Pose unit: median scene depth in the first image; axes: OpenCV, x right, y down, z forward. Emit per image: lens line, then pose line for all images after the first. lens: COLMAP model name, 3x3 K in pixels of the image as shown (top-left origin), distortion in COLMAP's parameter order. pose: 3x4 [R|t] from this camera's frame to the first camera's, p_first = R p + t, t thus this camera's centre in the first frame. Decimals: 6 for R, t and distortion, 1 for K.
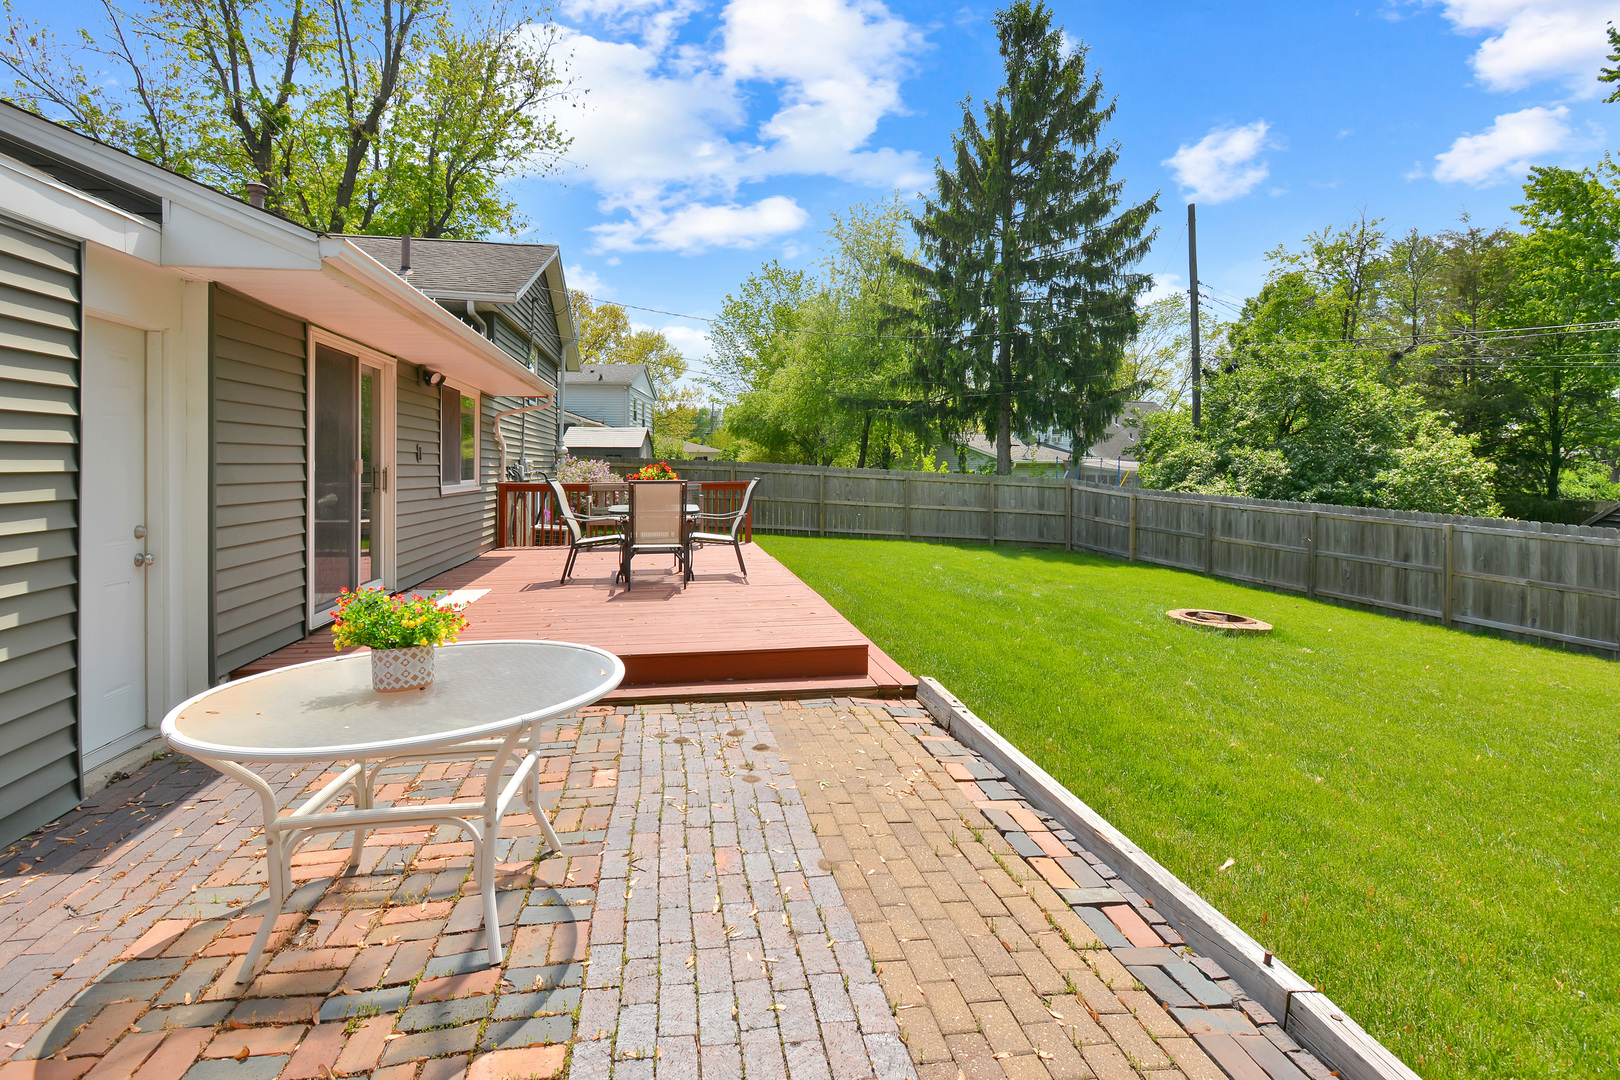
lens RADIAL K [[820.5, 0, 825.3], [0, 820.5, 487.0], [0, 0, 1]] dist [0.023980, -0.031322]
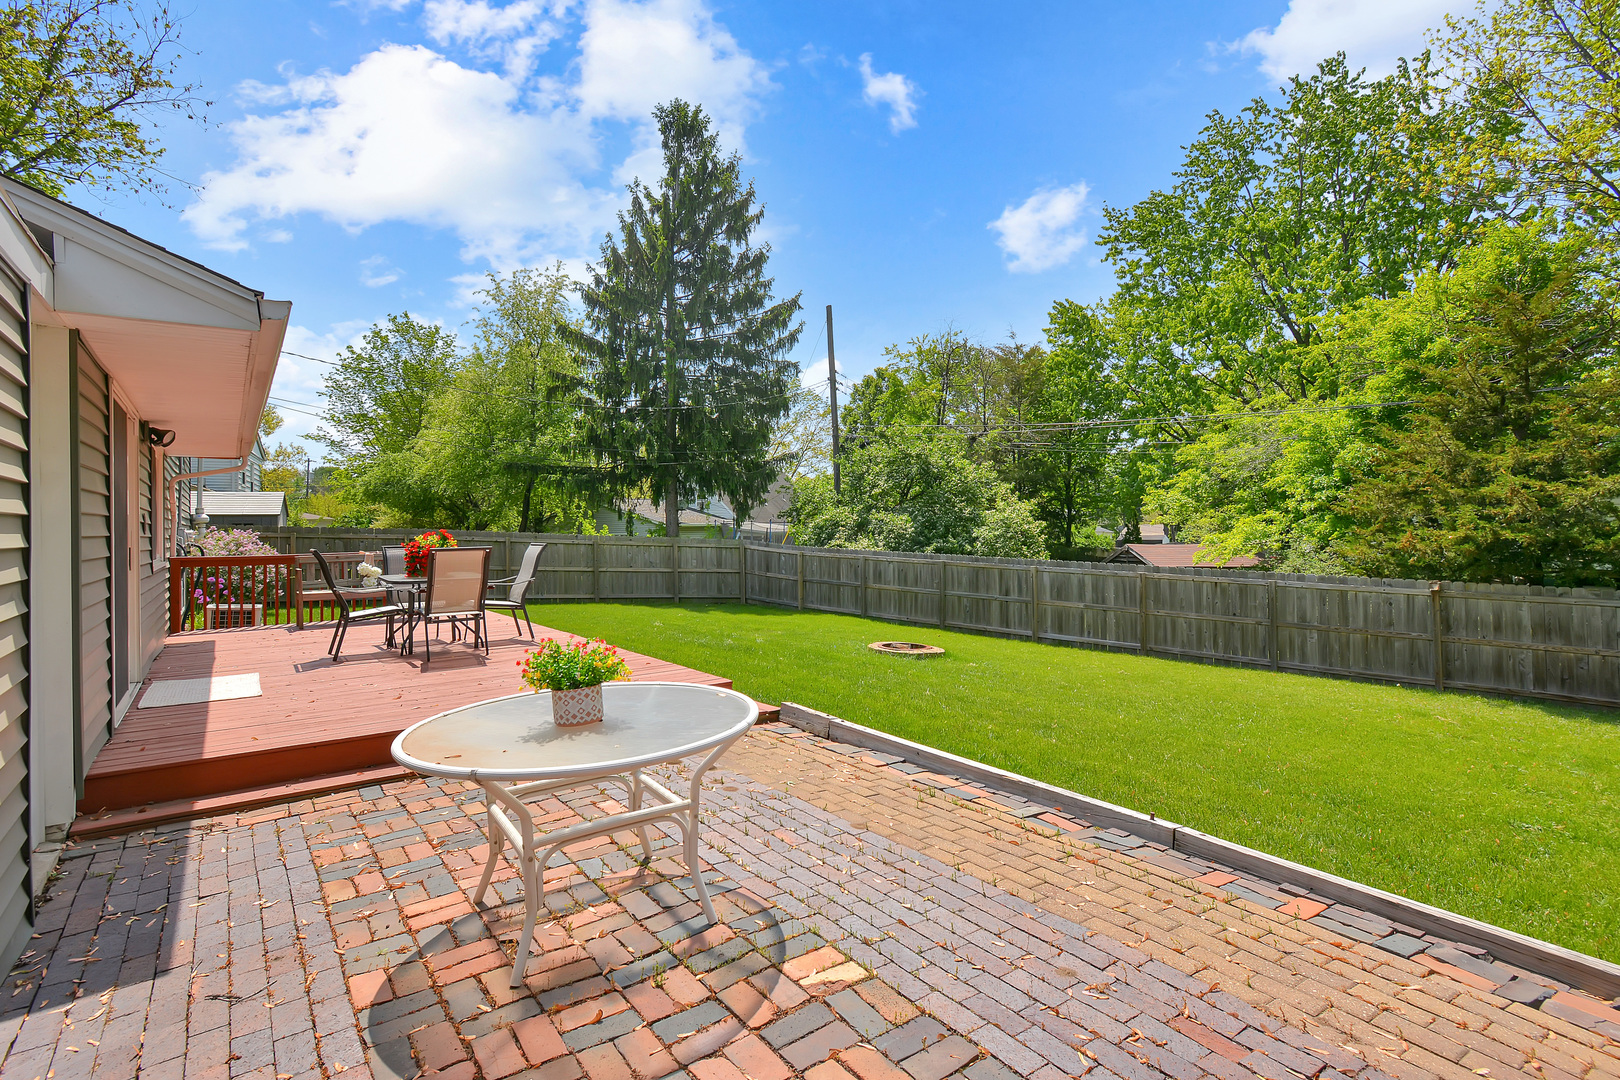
lens RADIAL K [[797.3, 0, 810.0], [0, 797.3, 540.0], [0, 0, 1]] dist [0.002417, -0.000134]
pose [[0.904220, -0.021518, 0.426525, -0.089193], [0.026954, 0.999614, -0.006711, 0.000284], [-0.426216, 0.017564, 0.904451, -0.020960]]
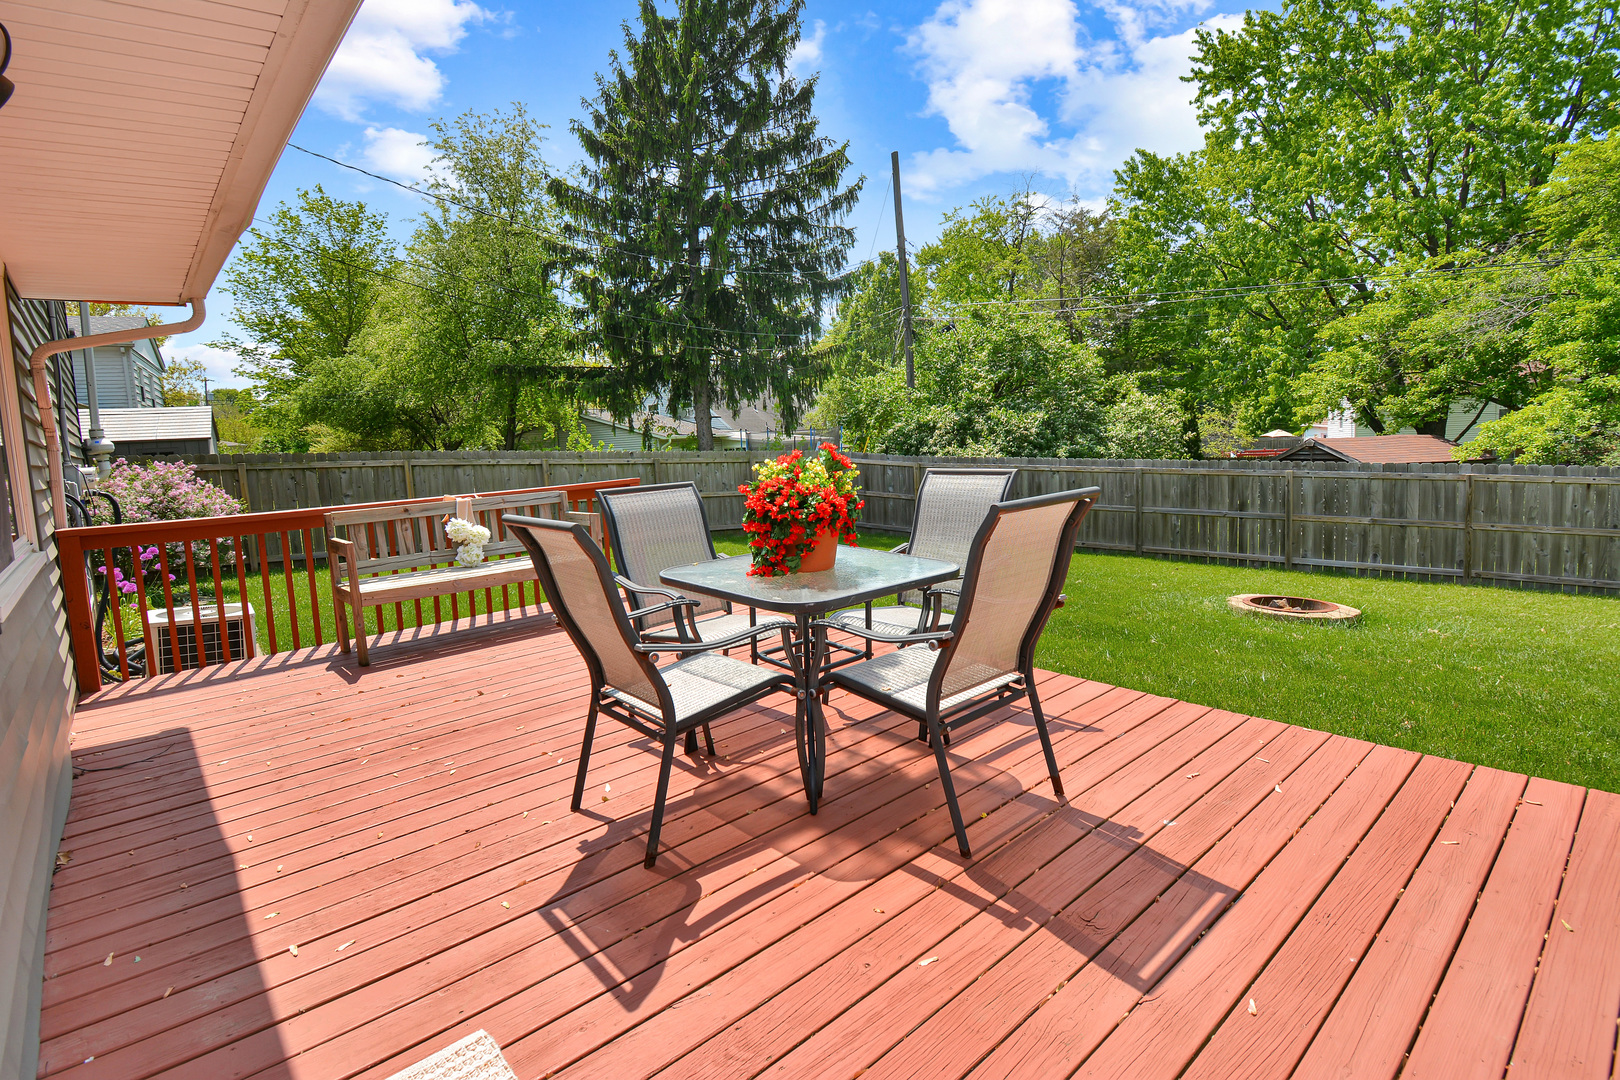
lens RADIAL K [[777.5, 0, 810.0], [0, 777.5, 540.0], [0, 0, 1]] dist [0.021220, -0.027712]
pose [[0.857648, -0.112177, 0.501852, -0.165378], [0.063337, 0.991530, 0.113391, -0.011599], [-0.510321, -0.065464, 0.857489, 0.304652]]
